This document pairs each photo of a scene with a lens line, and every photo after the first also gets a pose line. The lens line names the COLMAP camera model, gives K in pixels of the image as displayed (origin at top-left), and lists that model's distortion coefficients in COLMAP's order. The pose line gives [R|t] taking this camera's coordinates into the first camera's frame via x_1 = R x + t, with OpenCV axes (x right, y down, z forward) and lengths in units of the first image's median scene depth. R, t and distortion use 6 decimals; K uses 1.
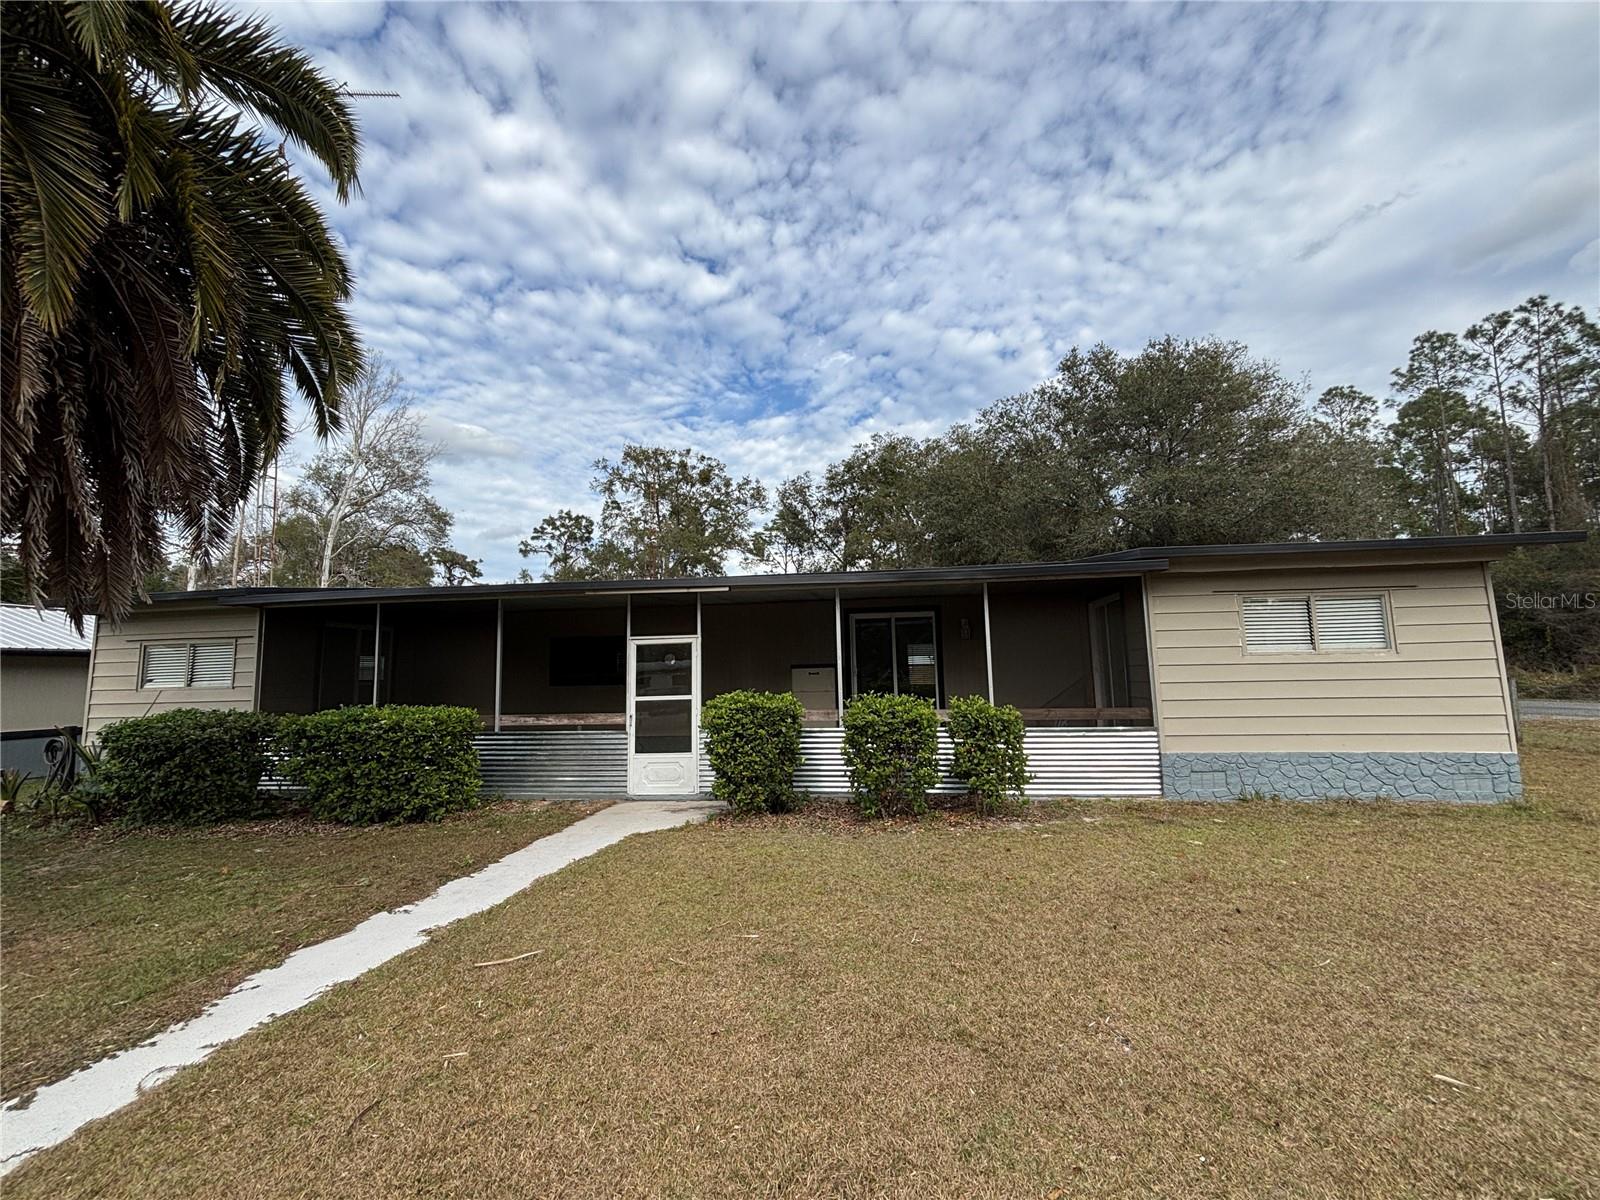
lens RADIAL K [[656.3, 0, 810.2], [0, 656.3, 599.6], [0, 0, 1]] dist [-0.003892, -0.000117]
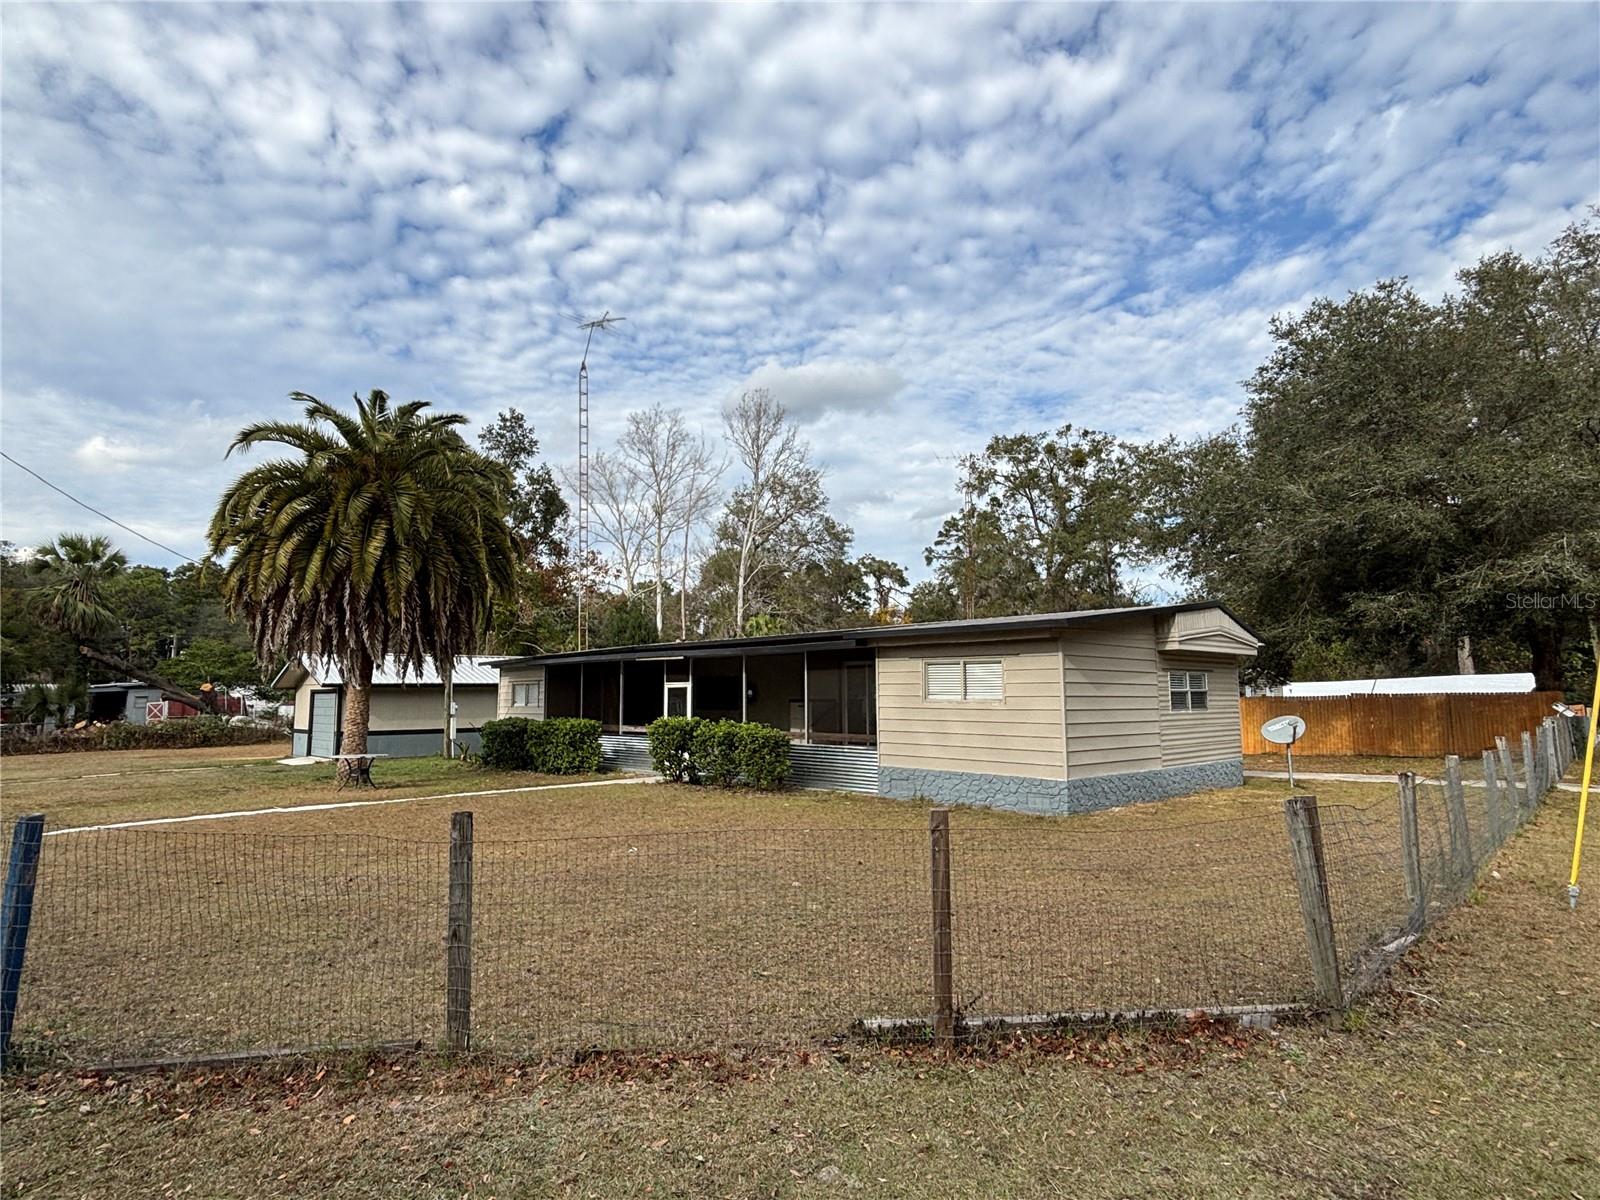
lens RADIAL K [[903.1, 0, 805.5], [0, 903.1, 637.8], [0, 0, 1]] dist [0.050951, -0.047040]
pose [[0.778694, -0.022874, -0.626987, 0.281406], [0.057122, 0.997770, 0.034541, -0.023241], [0.624798, -0.062711, 0.778264, -0.116838]]
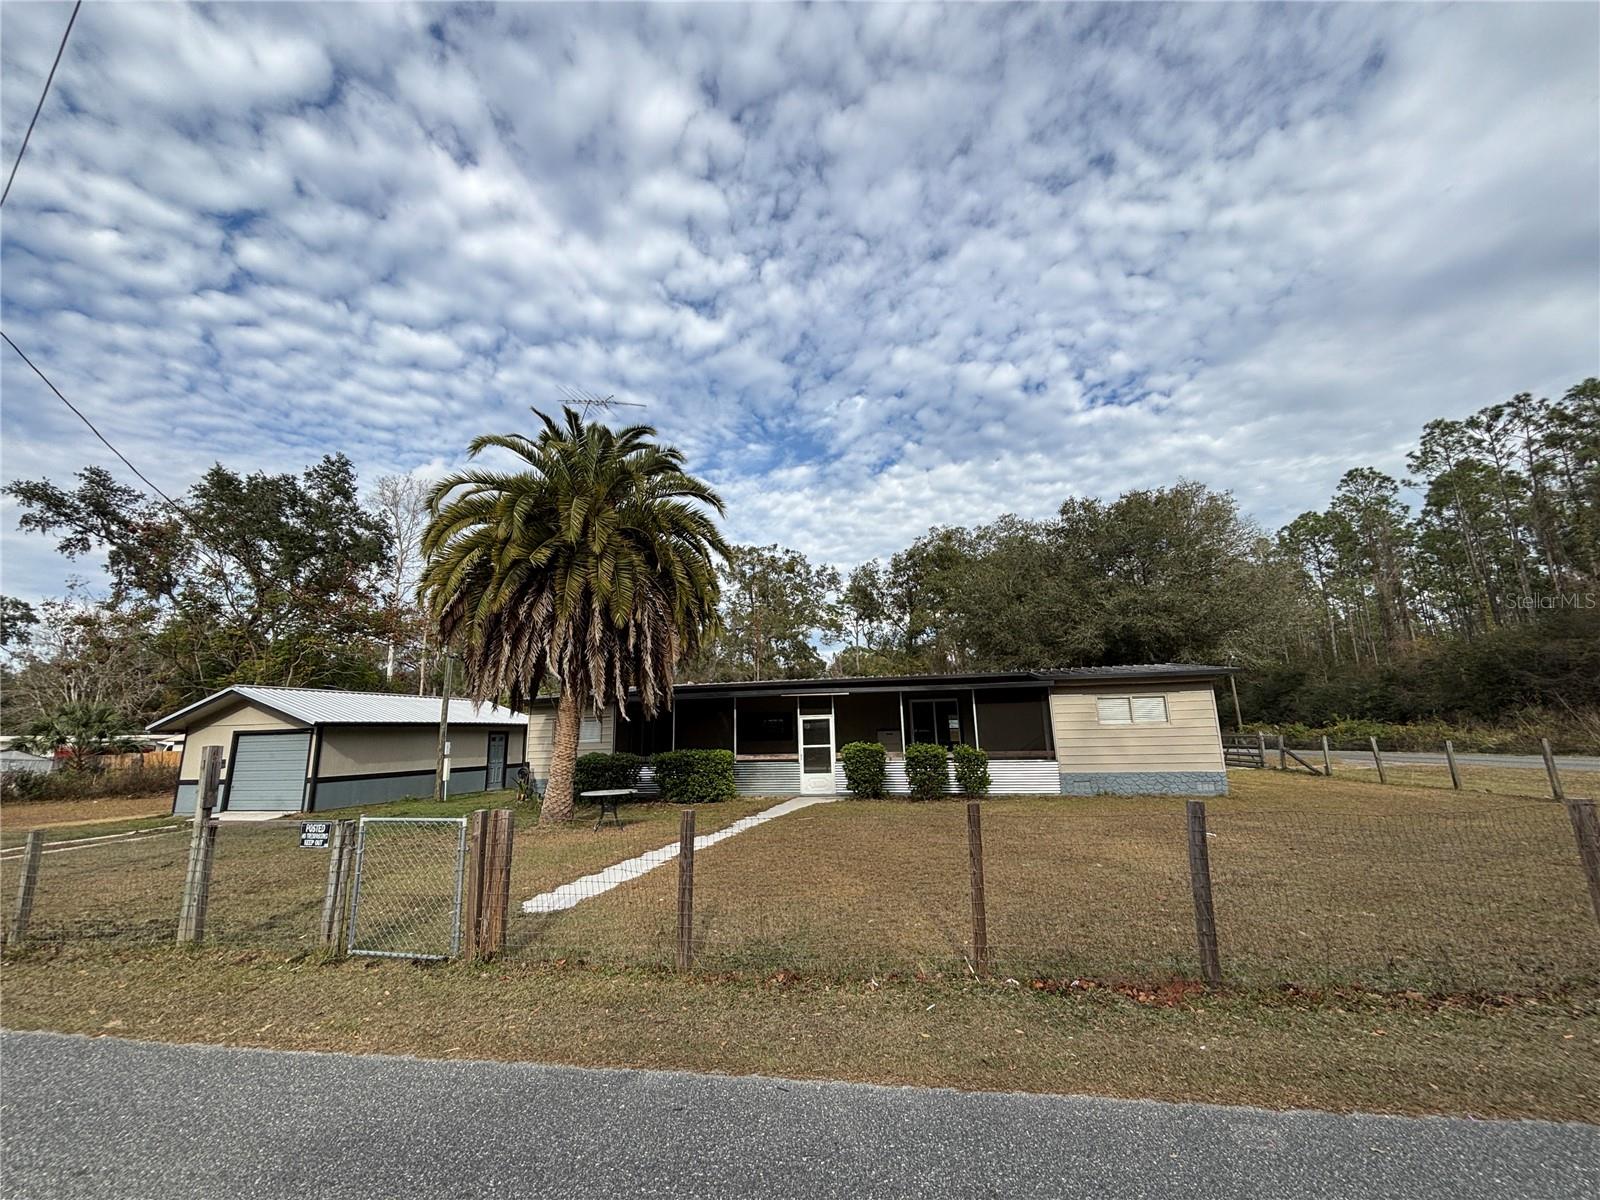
lens RADIAL K [[648.8, 0, 806.6], [0, 648.8, 603.3], [0, 0, 1]] dist [0.003135, 0.000686]
pose [[0.993976, -0.024436, -0.106839, -0.004684], [0.015508, 0.996378, -0.083614, -0.023273], [0.108495, 0.081453, 0.990754, -0.193369]]
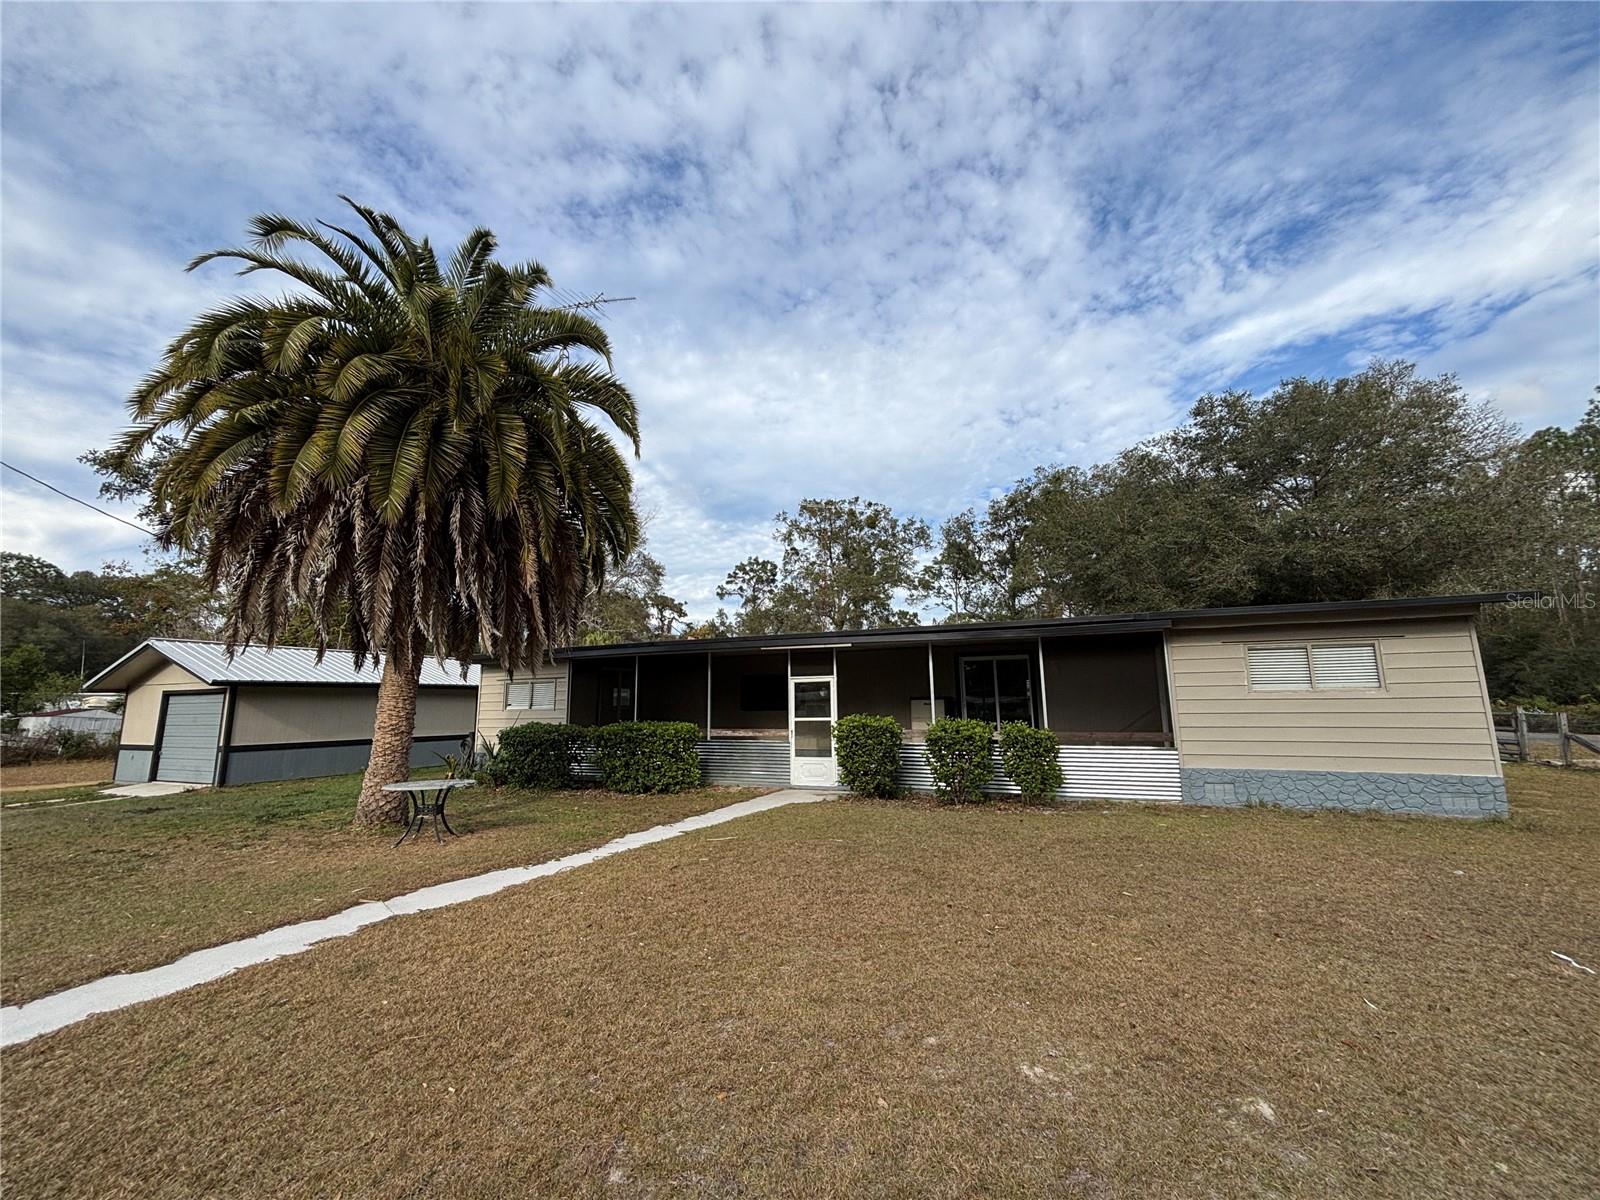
lens RADIAL K [[652.2, 0, 807.9], [0, 652.2, 602.2], [0, 0, 1]] dist [-0.000465, -0.000241]
pose [[0.961311, -0.033559, -0.273415, 0.031476], [0.022499, 0.998801, -0.043489, -0.008784], [0.274547, 0.035655, 0.960913, -0.074951]]
